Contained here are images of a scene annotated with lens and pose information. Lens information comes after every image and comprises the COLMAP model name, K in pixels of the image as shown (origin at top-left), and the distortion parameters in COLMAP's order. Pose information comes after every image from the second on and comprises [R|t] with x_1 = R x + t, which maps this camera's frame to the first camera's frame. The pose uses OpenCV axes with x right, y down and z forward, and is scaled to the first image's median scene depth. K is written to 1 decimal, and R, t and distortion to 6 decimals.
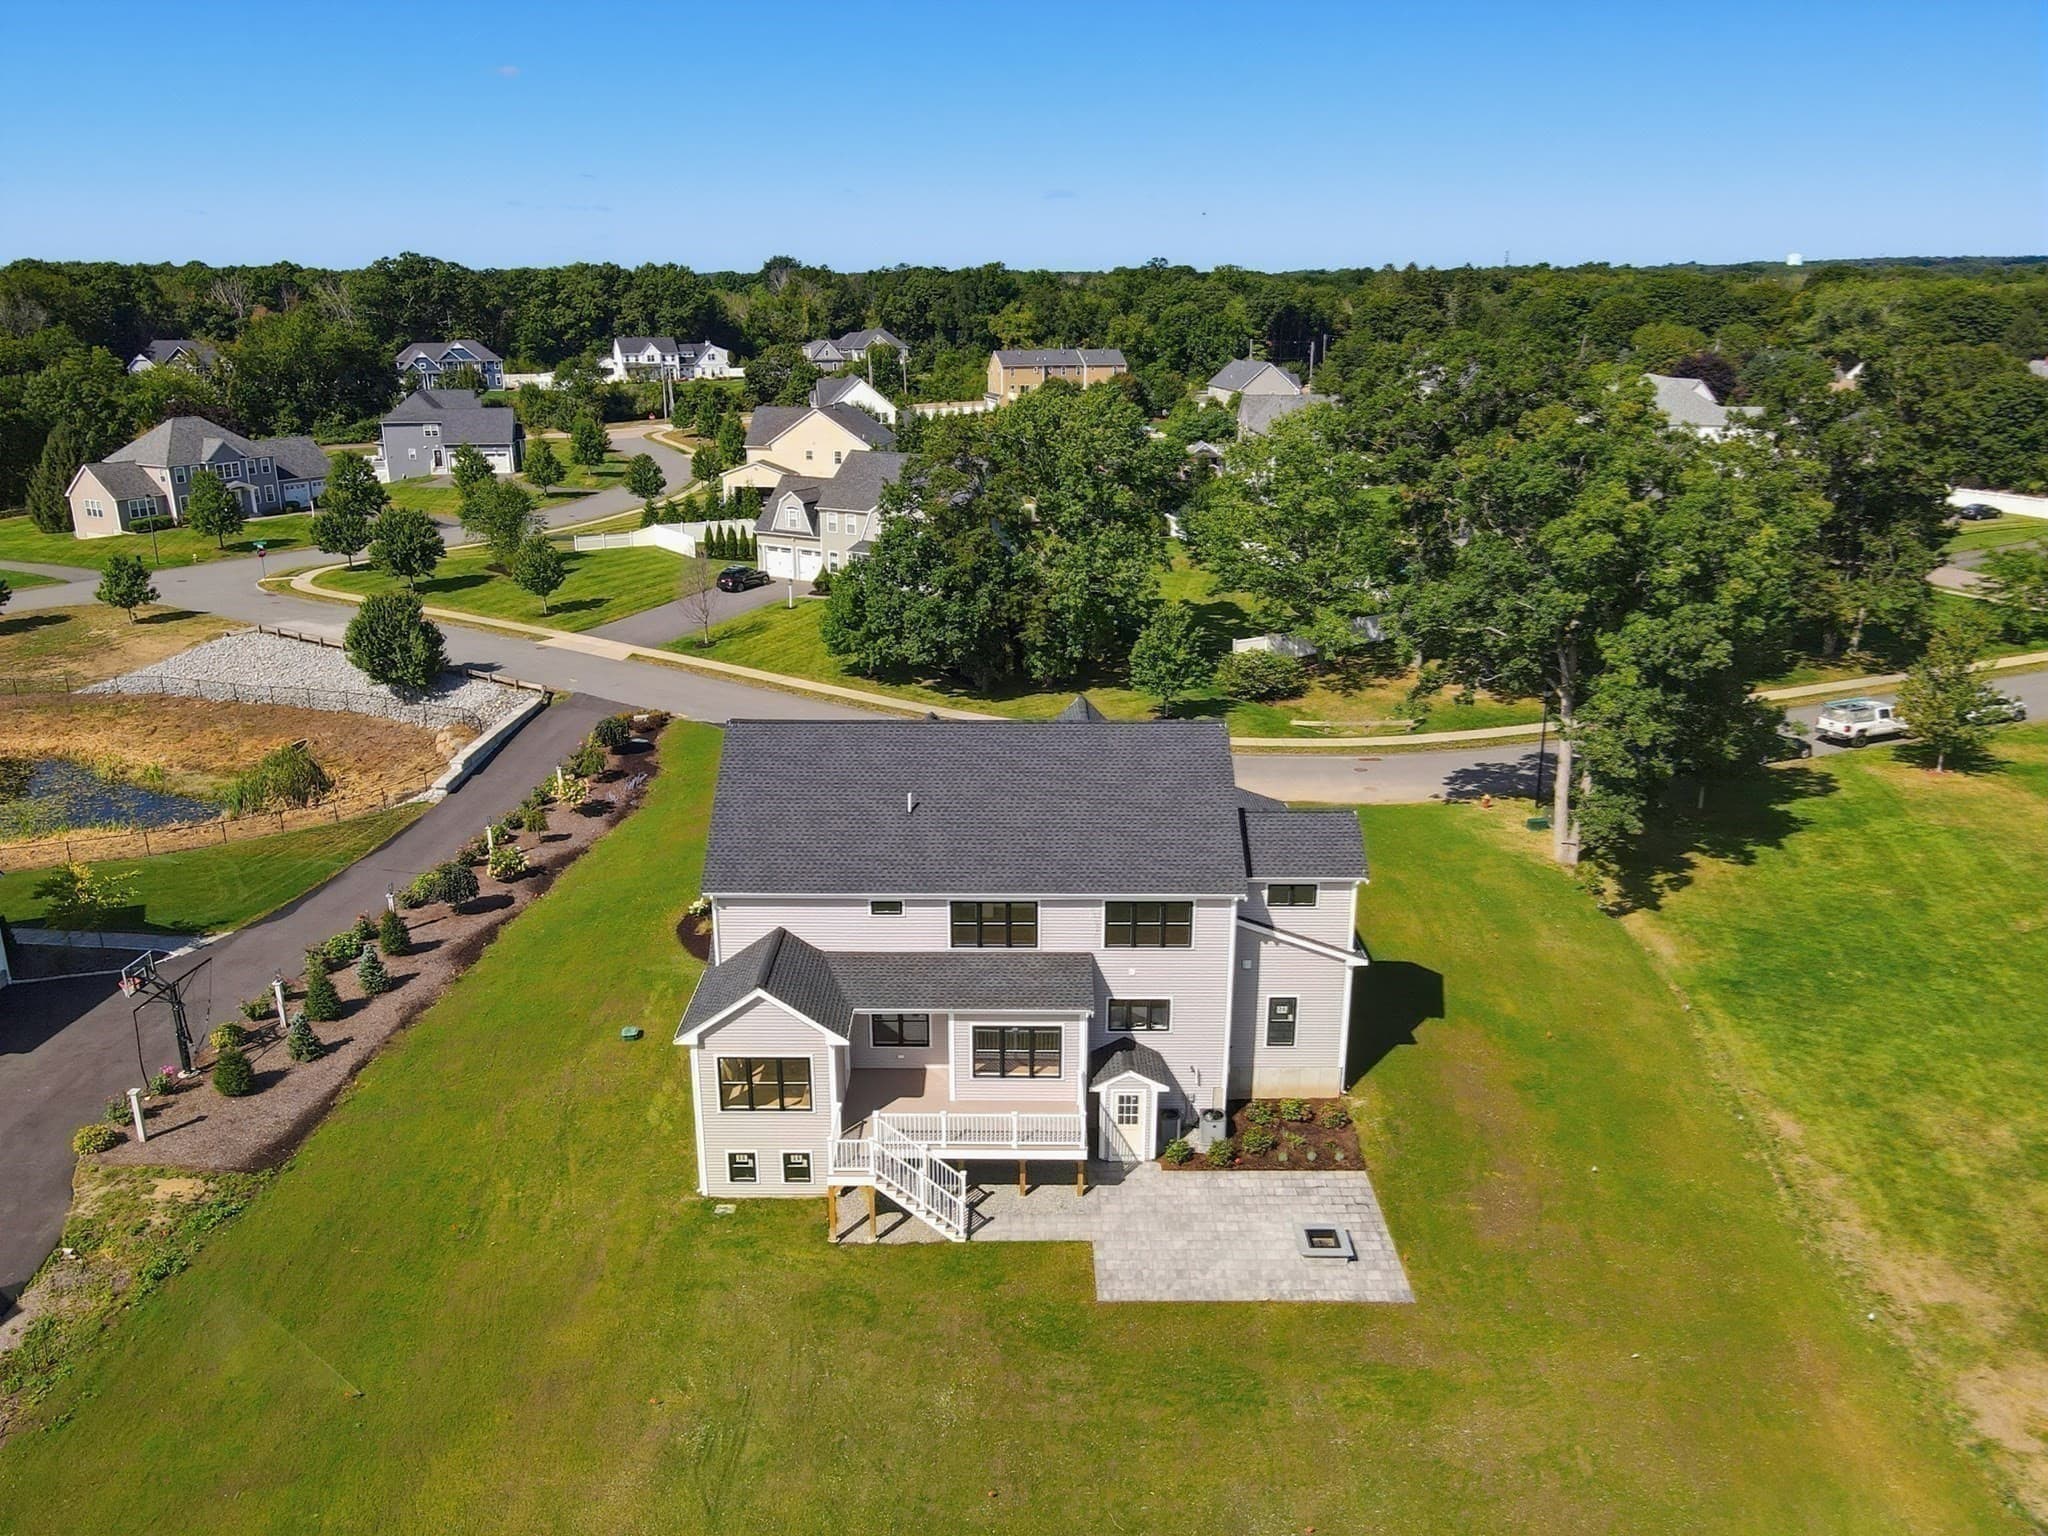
lens RADIAL K [[1494.7, 0, 1015.7], [0, 1494.7, 788.1], [0, 0, 1]] dist [-0.005259, 0.034590]
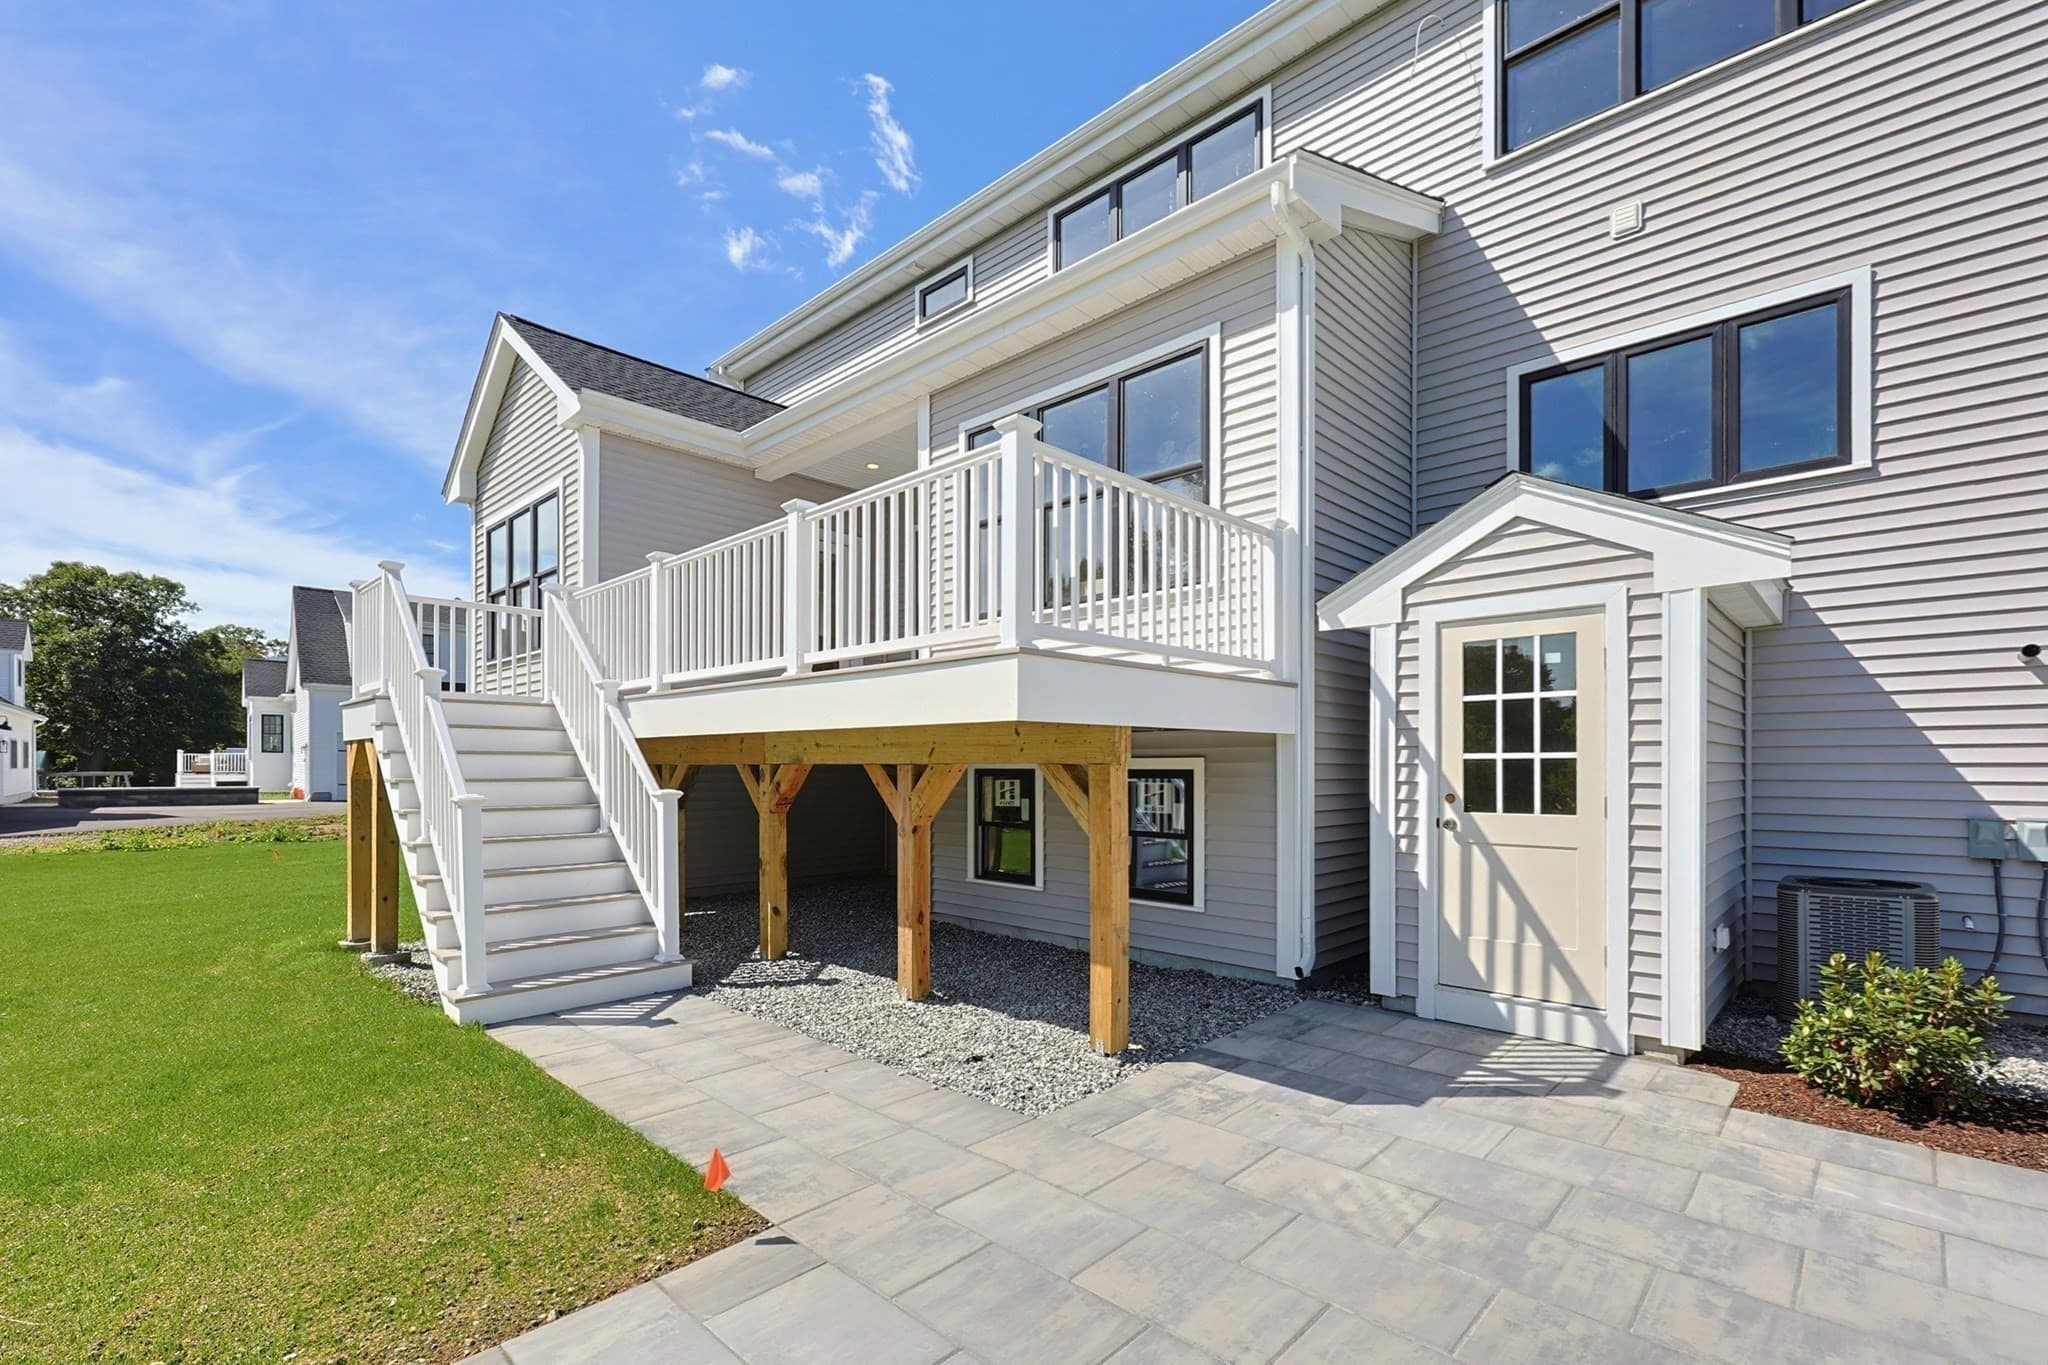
lens RADIAL K [[910.3, 0, 1042.7], [0, 910.3, 762.7], [0, 0, 1]] dist [-0.000094, 0.000506]
pose [[0.728725, -0.005530, -0.684784, 0.110053], [-0.217610, 0.946268, -0.239215, 0.260436], [0.649312, 0.323337, 0.688366, 0.883346]]
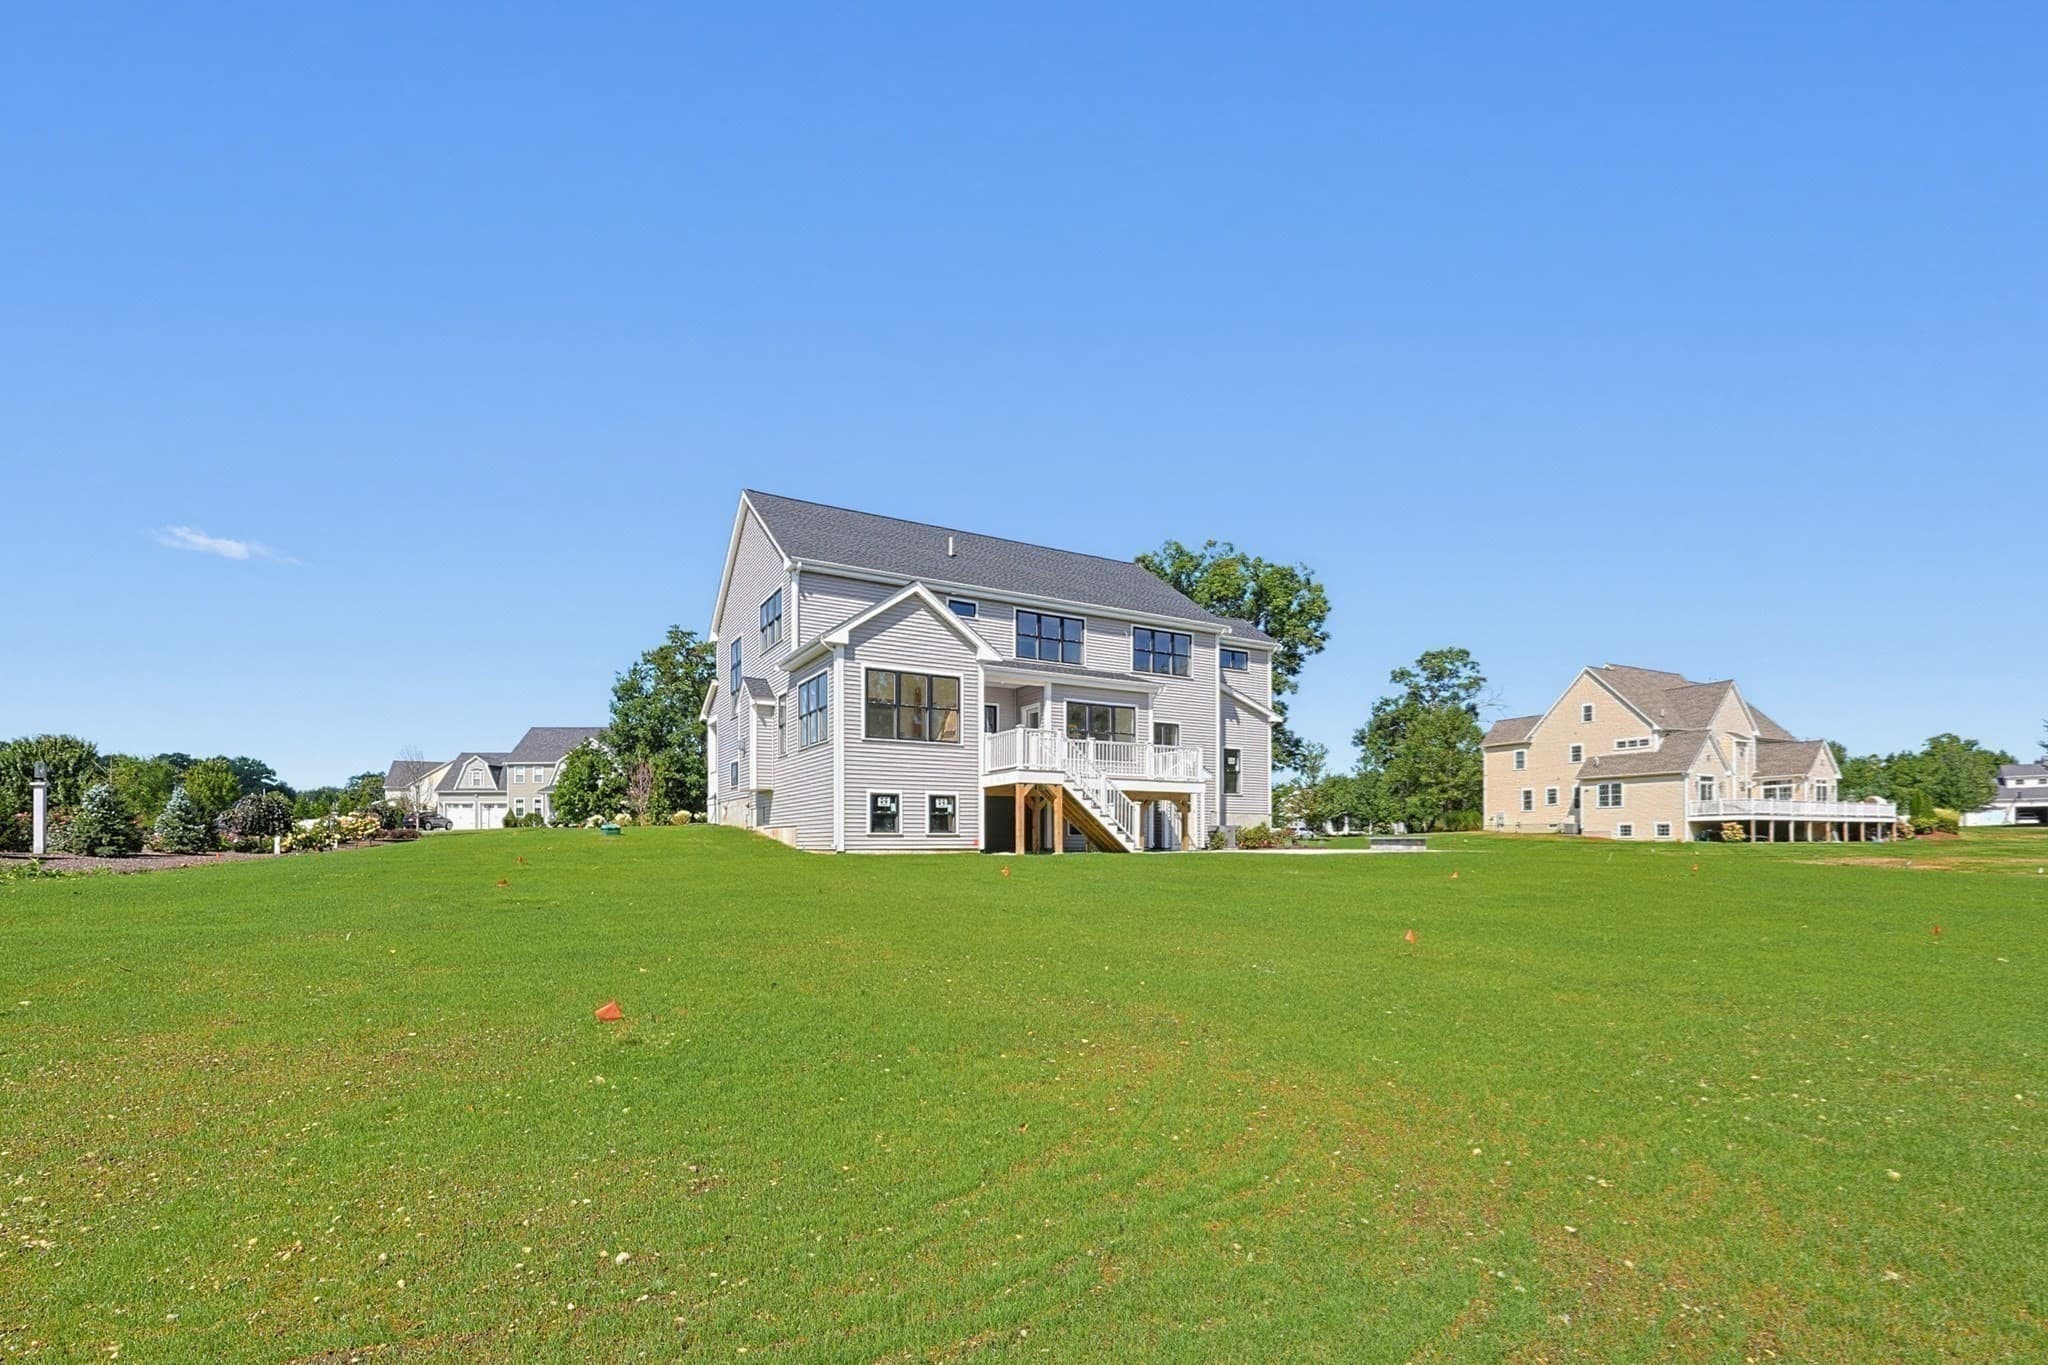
lens RADIAL K [[910.3, 0, 1041.8], [0, 910.3, 853.0], [0, 0, 1]] dist [-0.000094, 0.000506]
pose [[0.860796, -0.011754, 0.508815, -0.360057], [0.167778, 0.950403, -0.261886, 0.413843], [-0.480502, 0.310798, 0.820075, 0.509700]]
